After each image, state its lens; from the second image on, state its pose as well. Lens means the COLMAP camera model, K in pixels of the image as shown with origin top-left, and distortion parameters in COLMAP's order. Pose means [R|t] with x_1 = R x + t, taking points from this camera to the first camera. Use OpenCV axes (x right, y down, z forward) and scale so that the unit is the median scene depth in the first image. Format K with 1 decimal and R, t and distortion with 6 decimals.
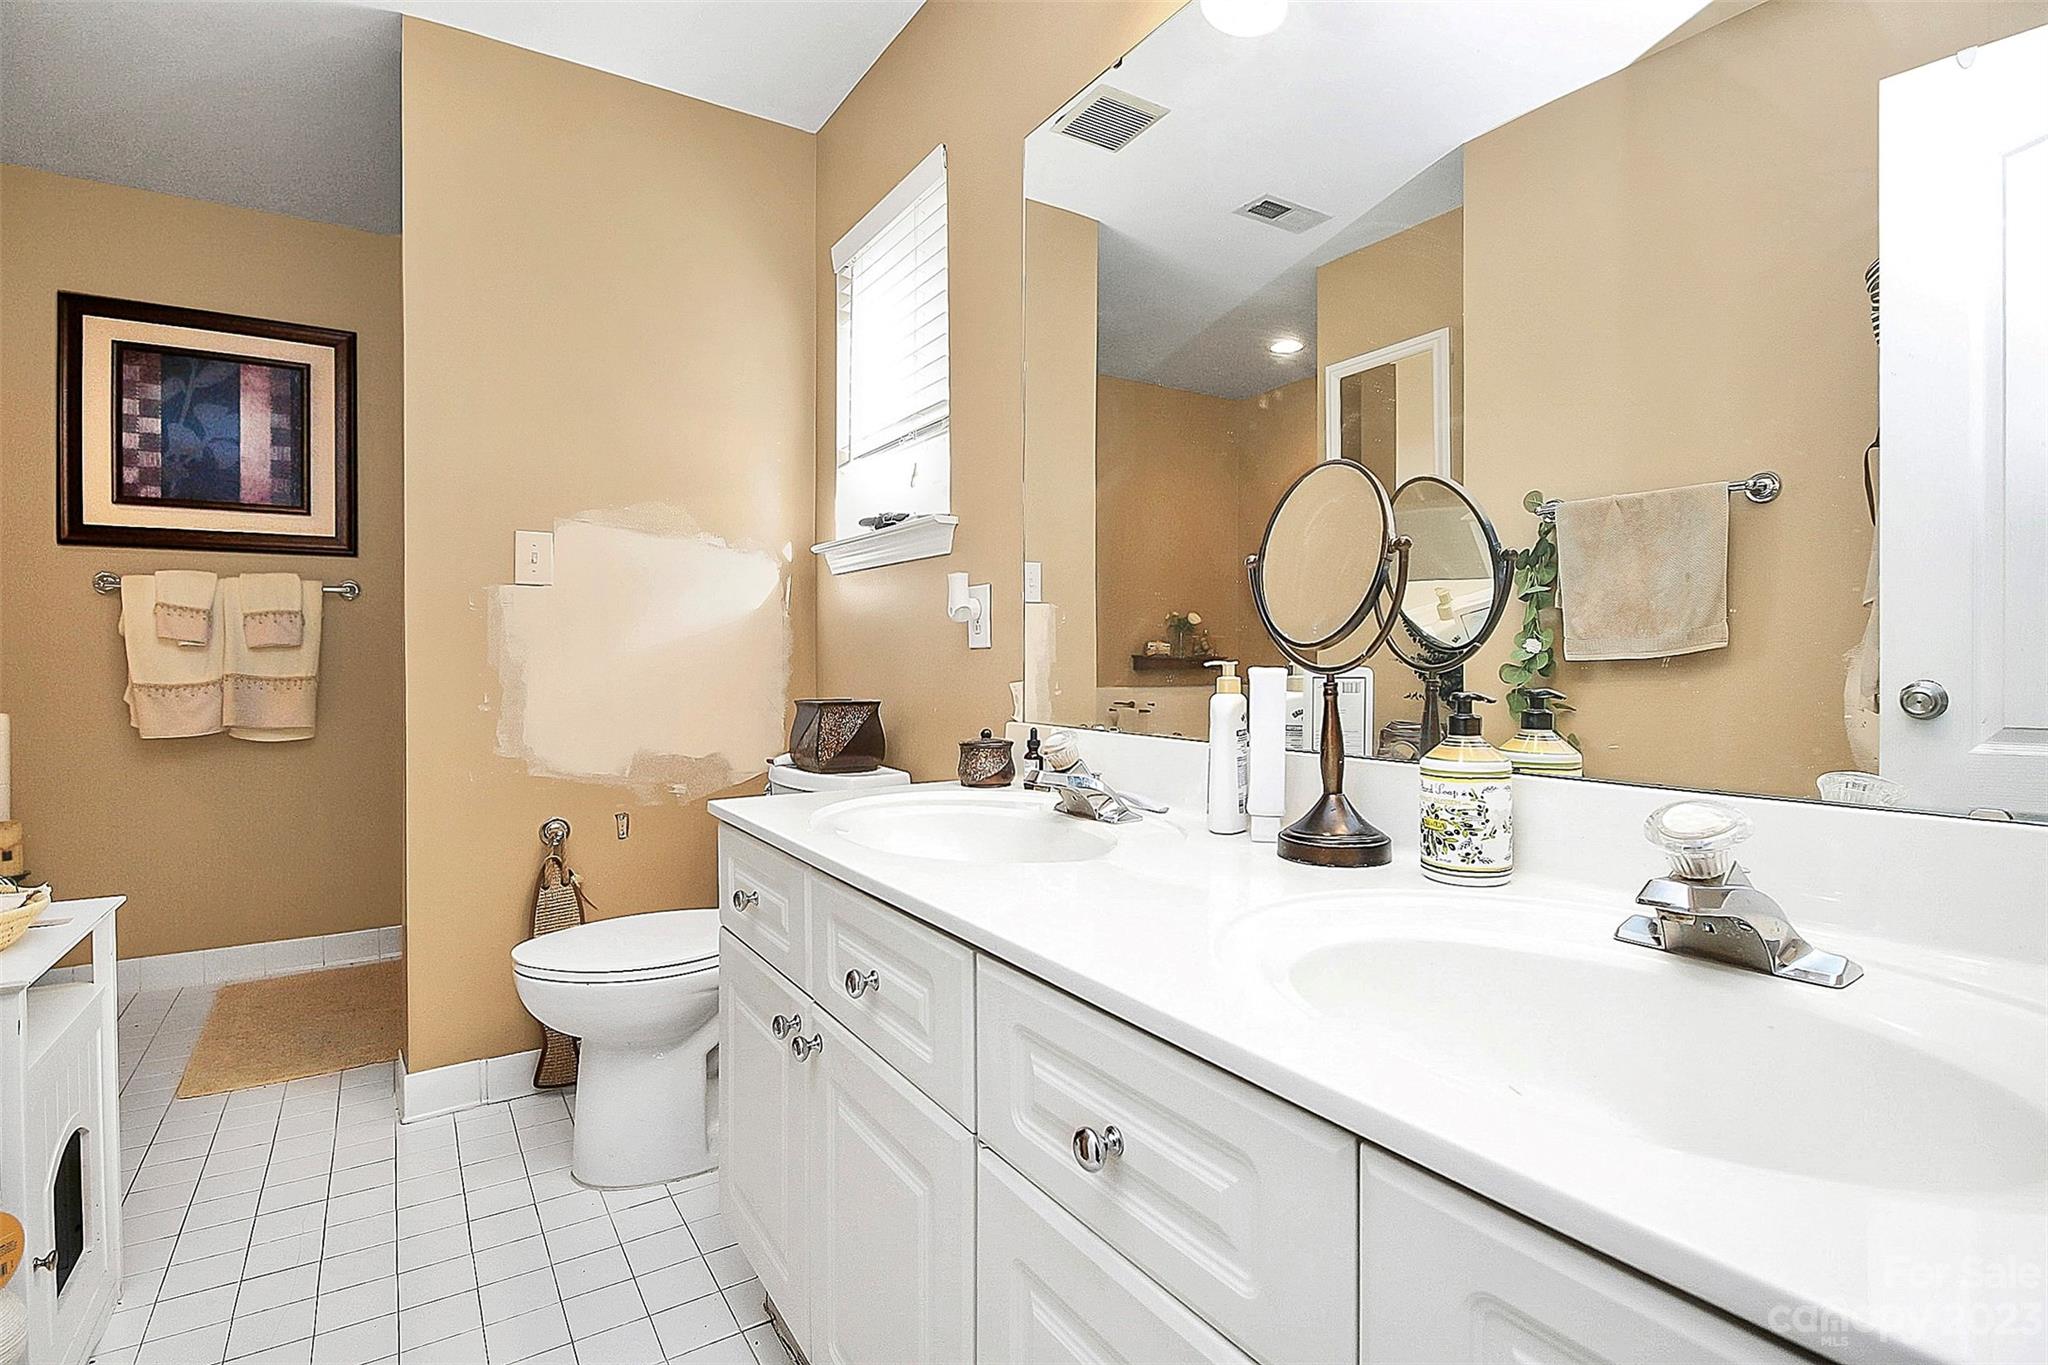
lens RADIAL K [[961.1, 0, 1024.0], [0, 961.1, 682.5], [0, 0, 1]] dist [0.001502, -0.015768]
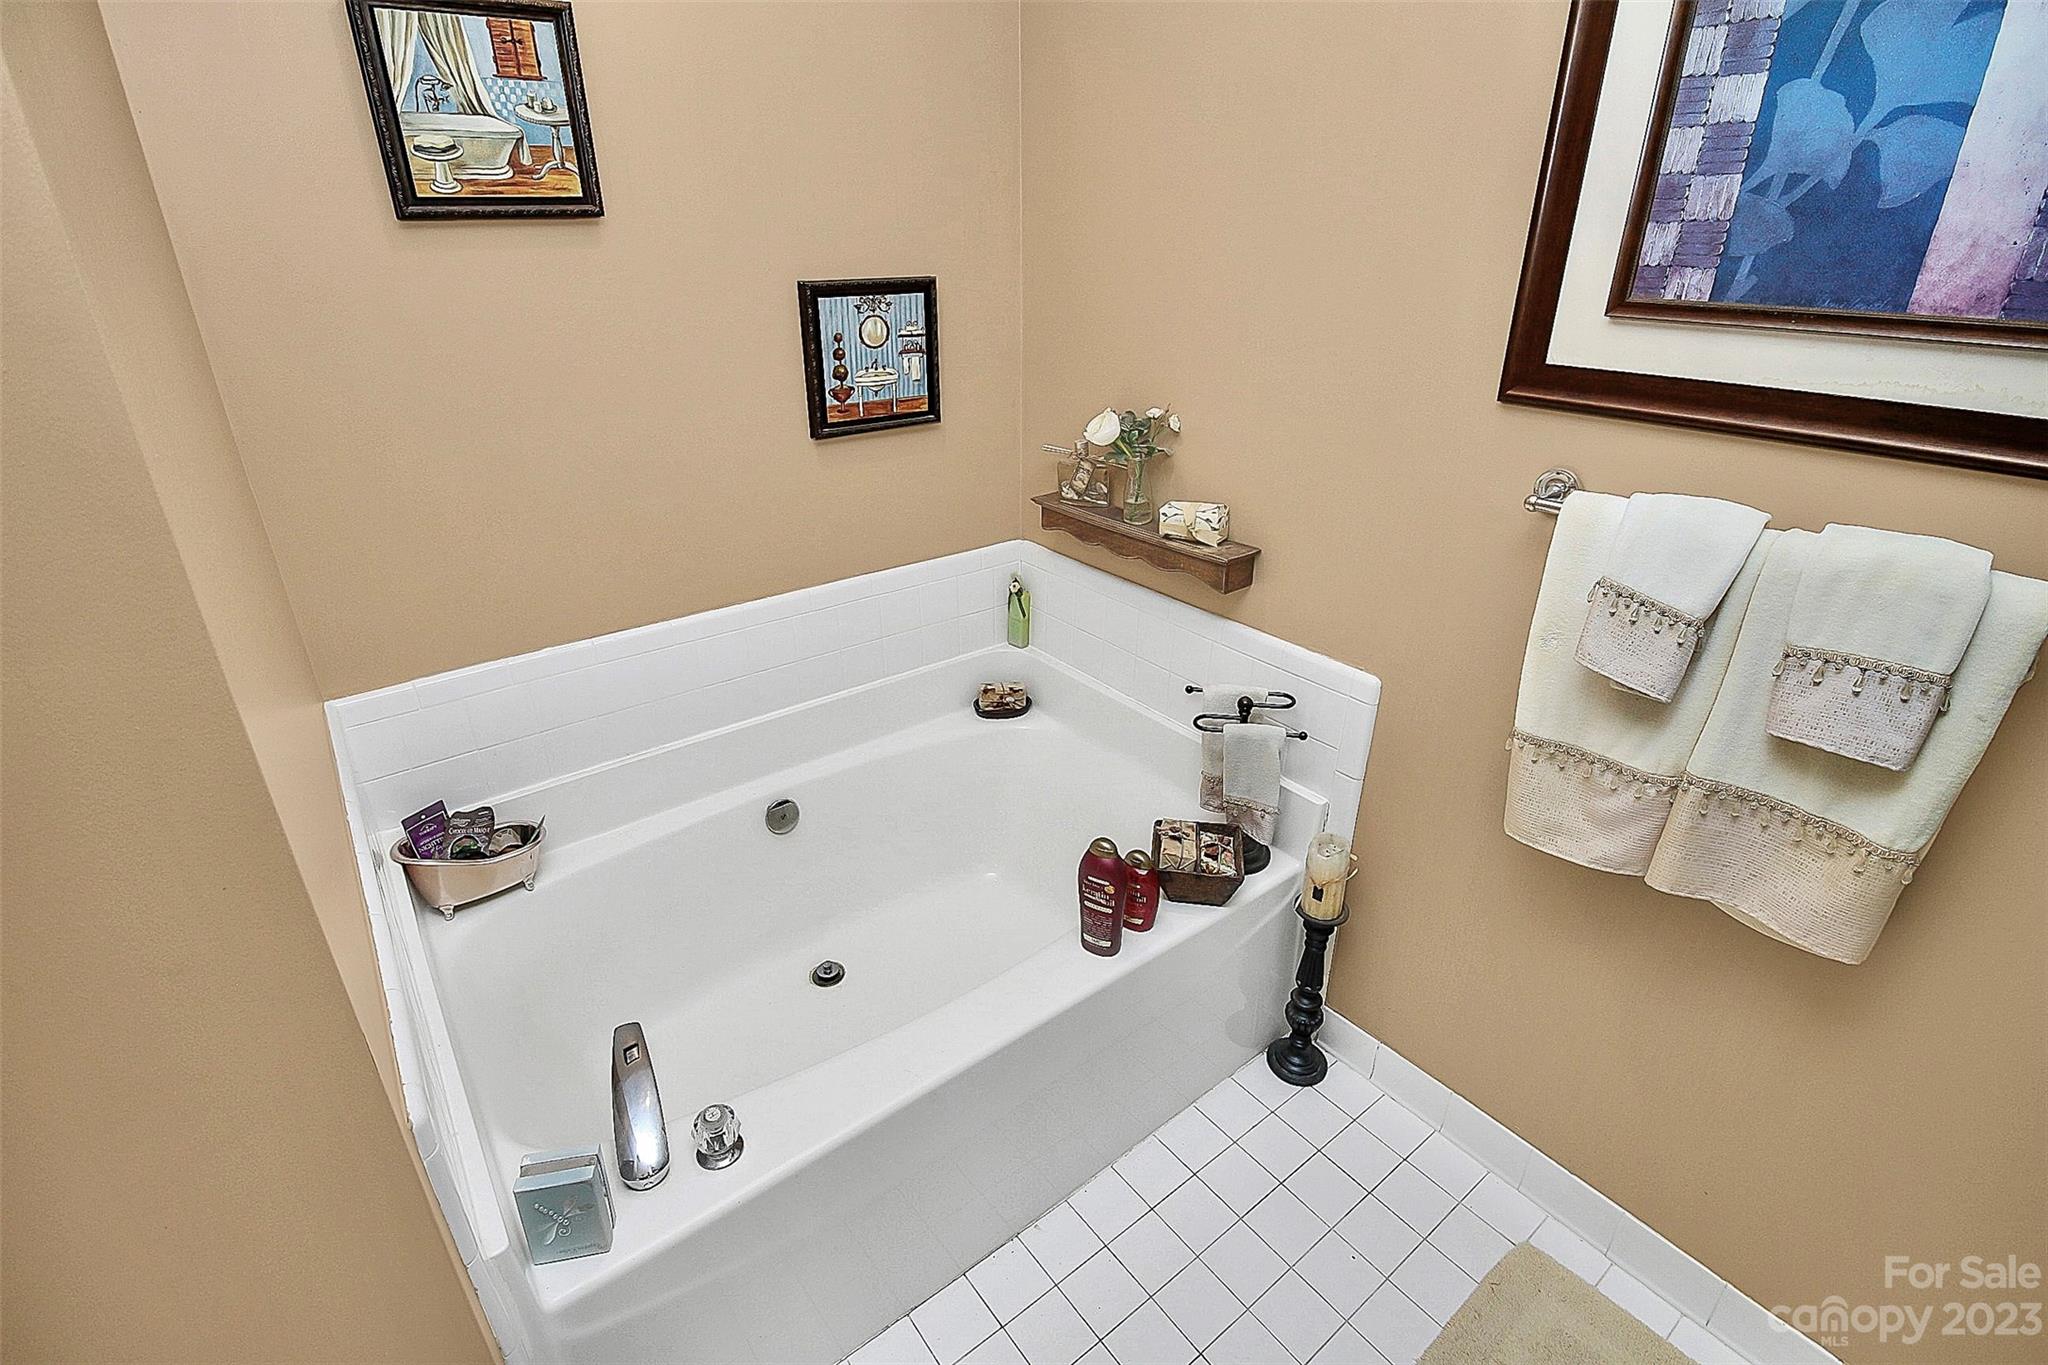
lens RADIAL K [[964.7, 0, 1027.7], [0, 964.7, 656.8], [0, 0, 1]] dist [0.002259, -0.010801]
pose [[0.071698, 0.411823, -0.908439, -0.495160], [-0.016456, 0.911148, 0.411752, -0.217498], [0.997291, -0.014572, 0.072105, 0.678245]]
